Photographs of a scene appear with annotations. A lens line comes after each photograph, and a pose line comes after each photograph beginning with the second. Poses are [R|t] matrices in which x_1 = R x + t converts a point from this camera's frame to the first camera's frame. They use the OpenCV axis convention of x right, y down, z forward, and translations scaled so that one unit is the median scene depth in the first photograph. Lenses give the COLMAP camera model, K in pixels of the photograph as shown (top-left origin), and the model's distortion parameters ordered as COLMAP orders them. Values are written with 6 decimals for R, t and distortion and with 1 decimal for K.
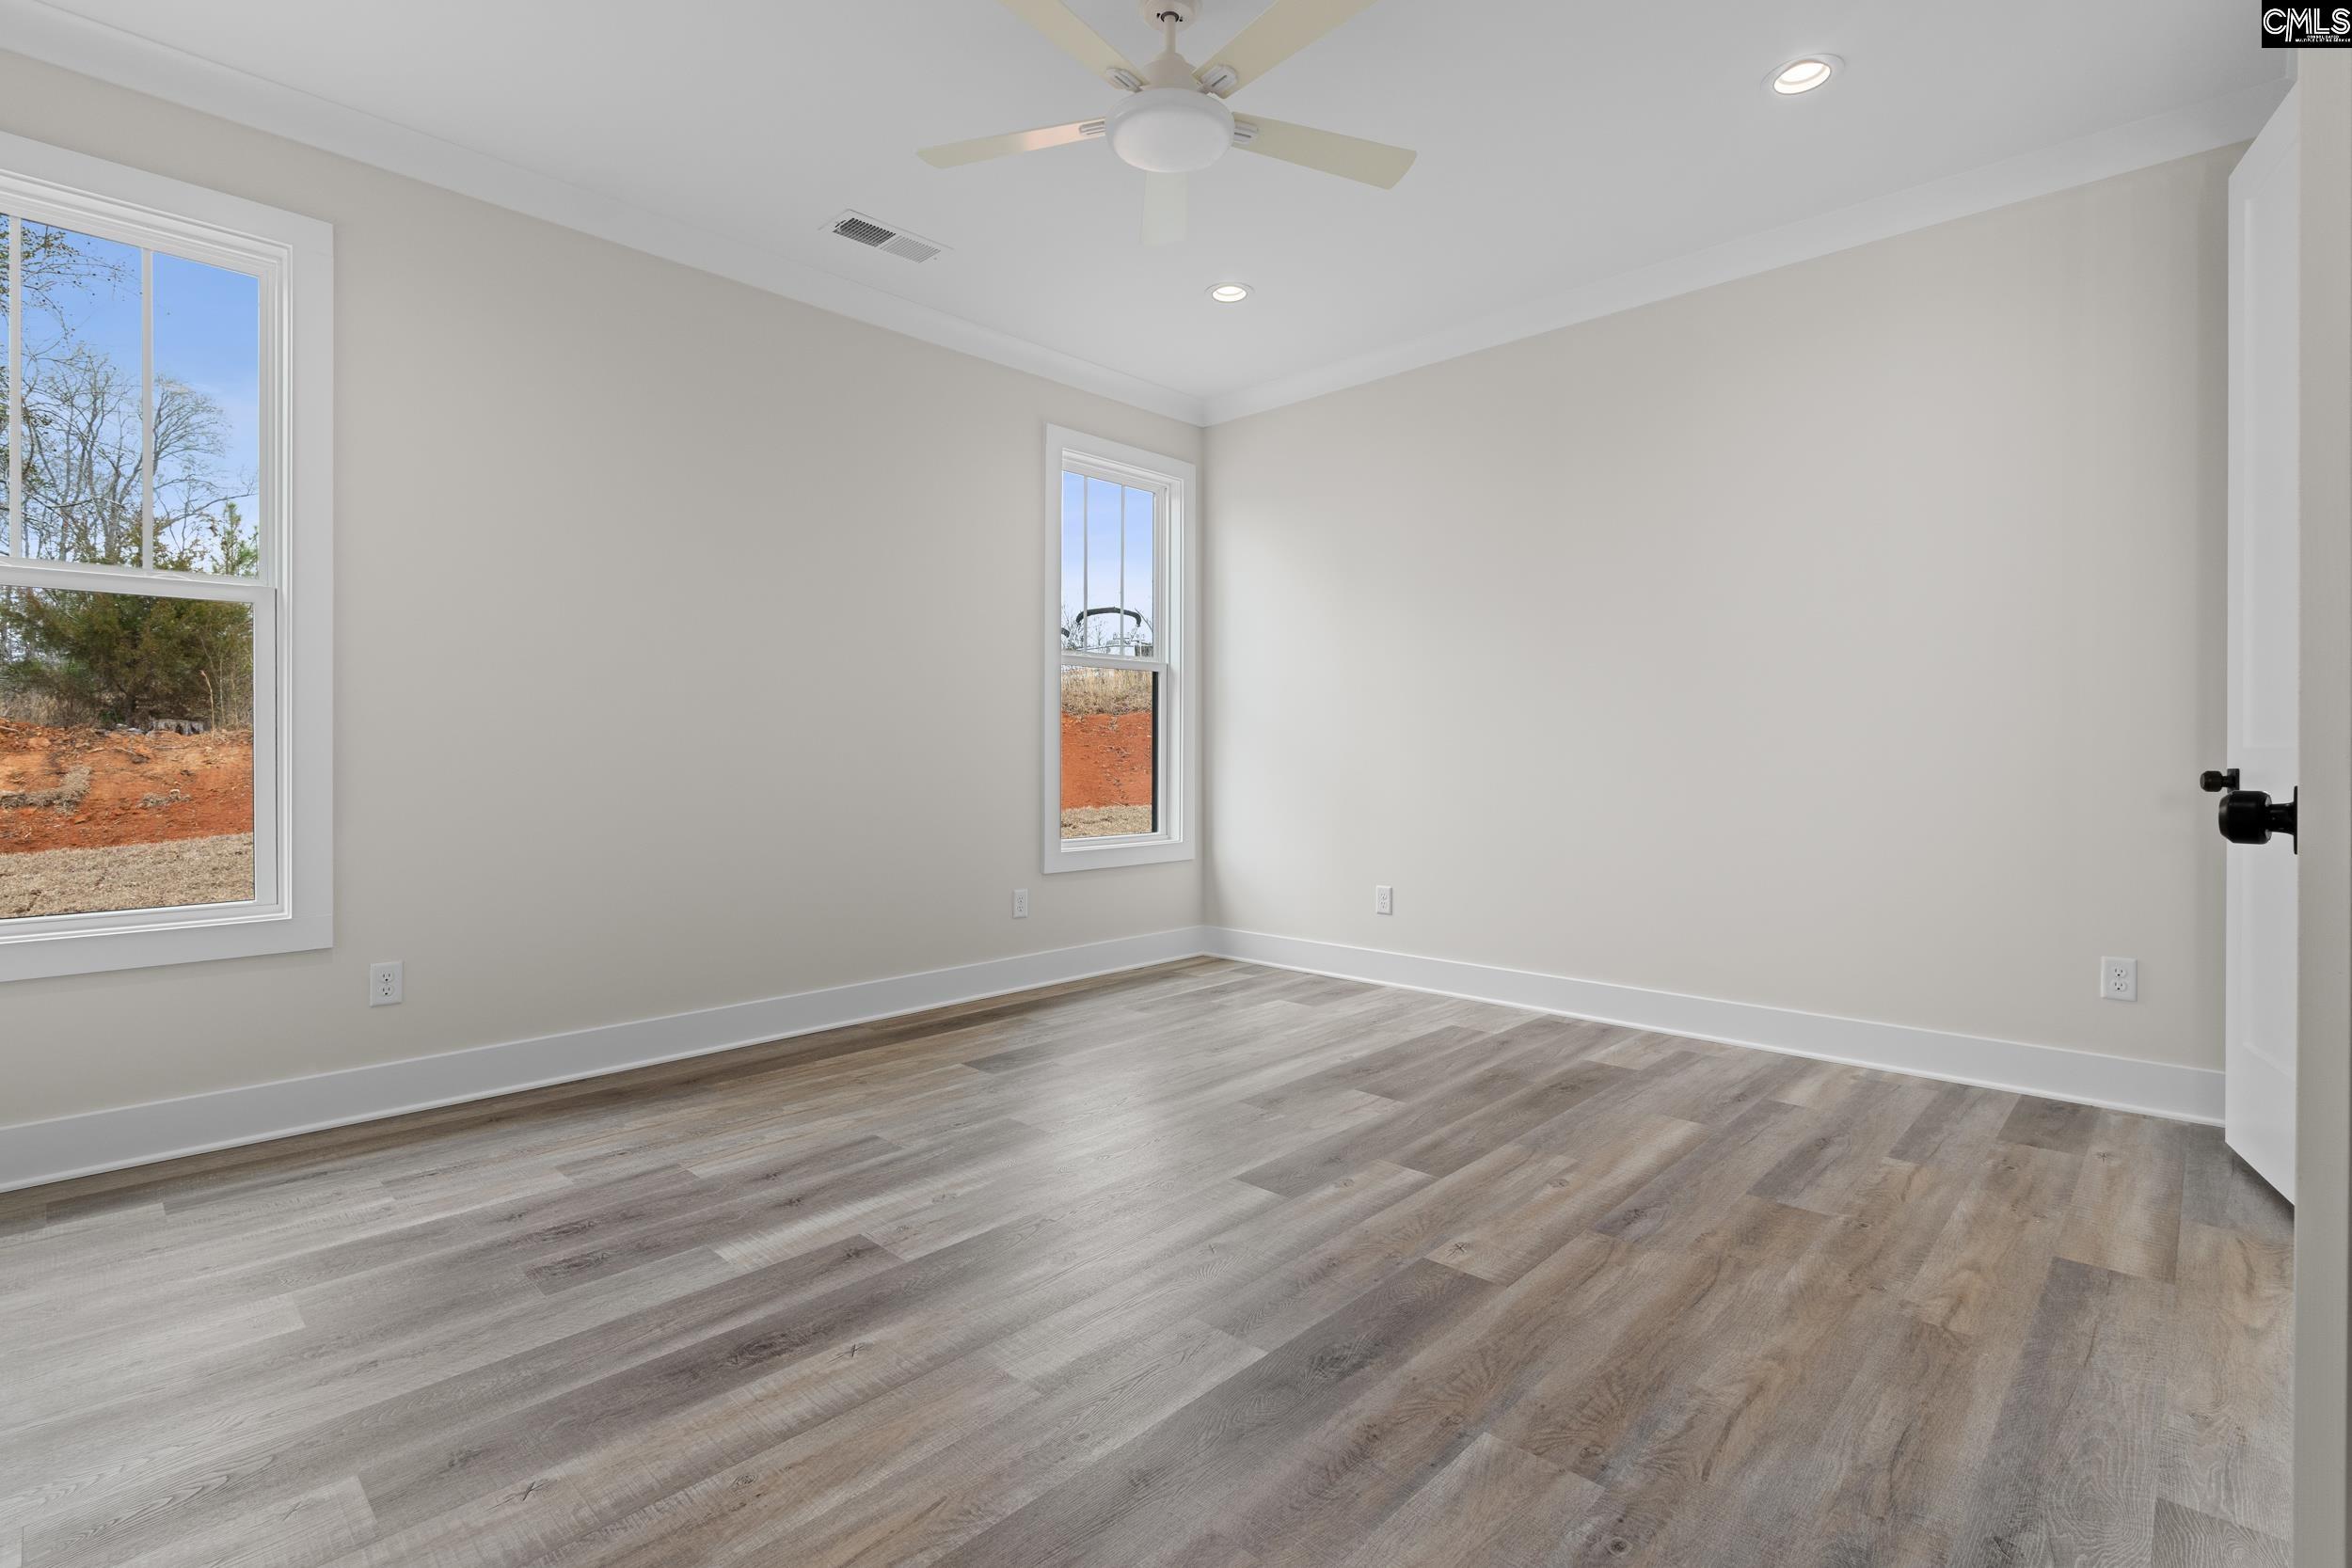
lens RADIAL K [[1089.1, 0, 1180.7], [0, 1089.1, 764.0], [0, 0, 1]] dist [-0.006296, 0.000396]
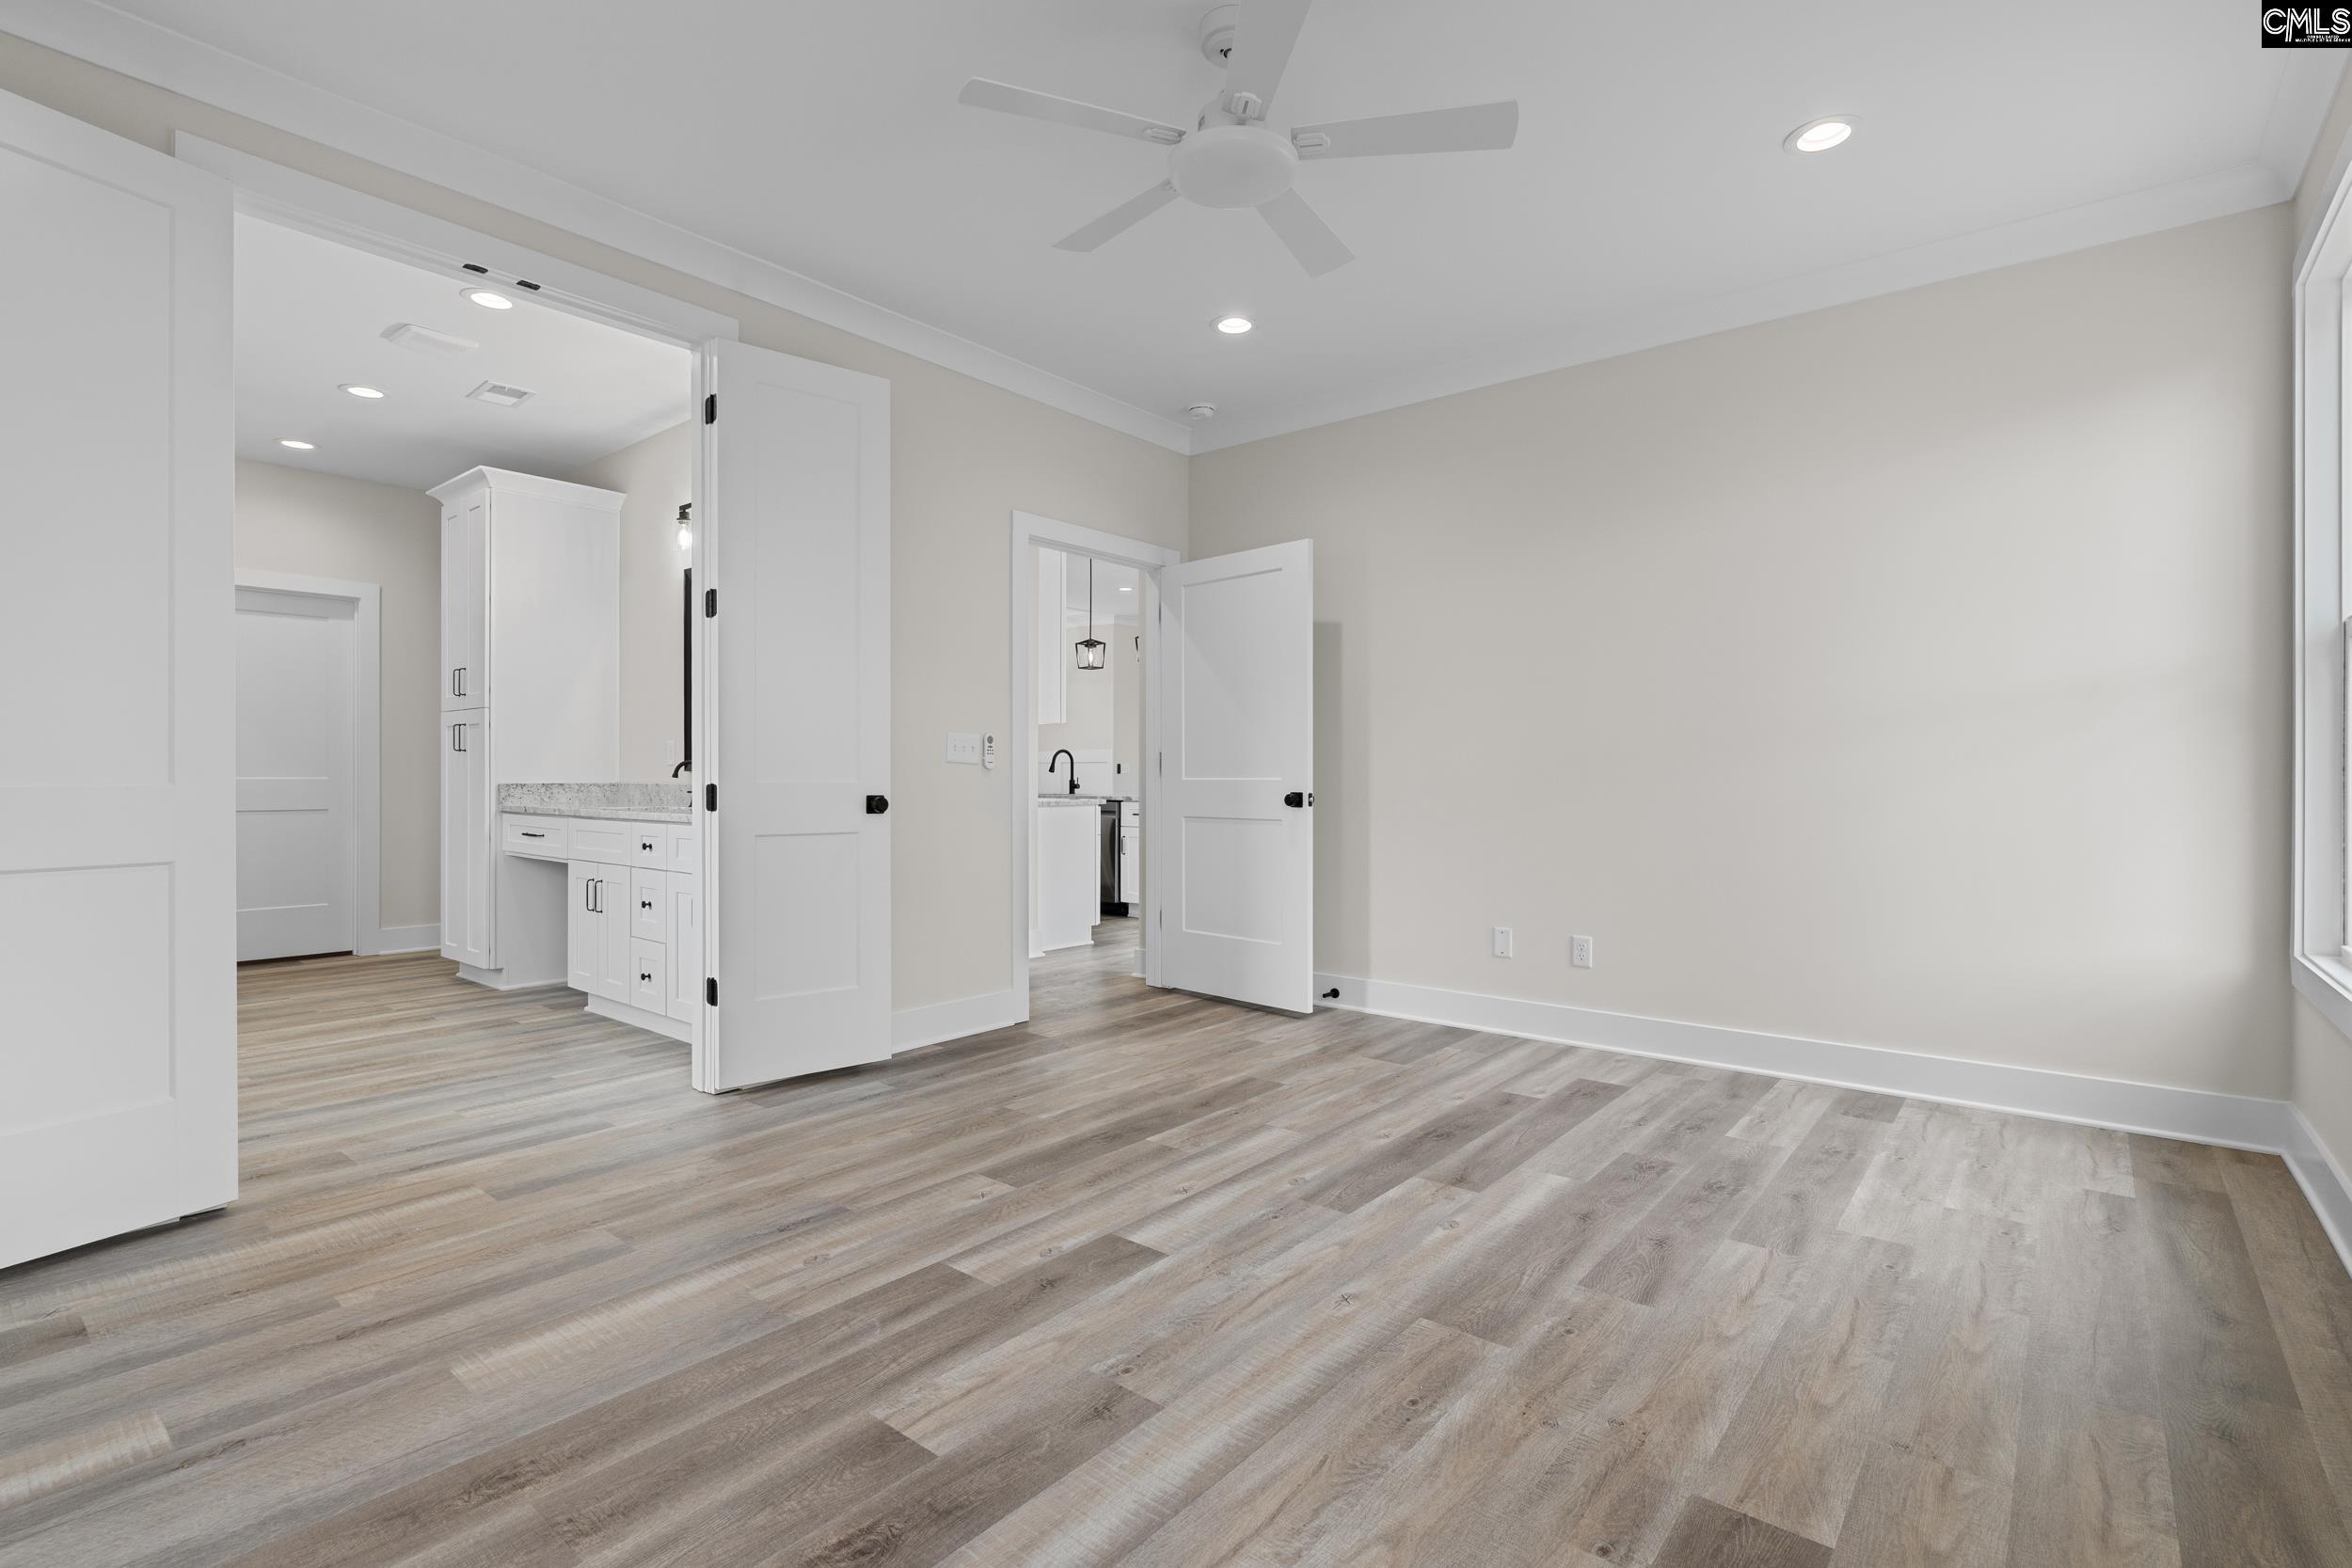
lens RADIAL K [[1089.1, 0, 1180.7], [0, 1089.1, 764.0], [0, 0, 1]] dist [-0.006296, 0.000396]
pose [[-0.997429, -0.001104, -0.071653, 0.110294], [-0.000987, 0.999998, -0.001676, -0.034674], [0.071655, -0.001601, -0.997428, 2.021163]]
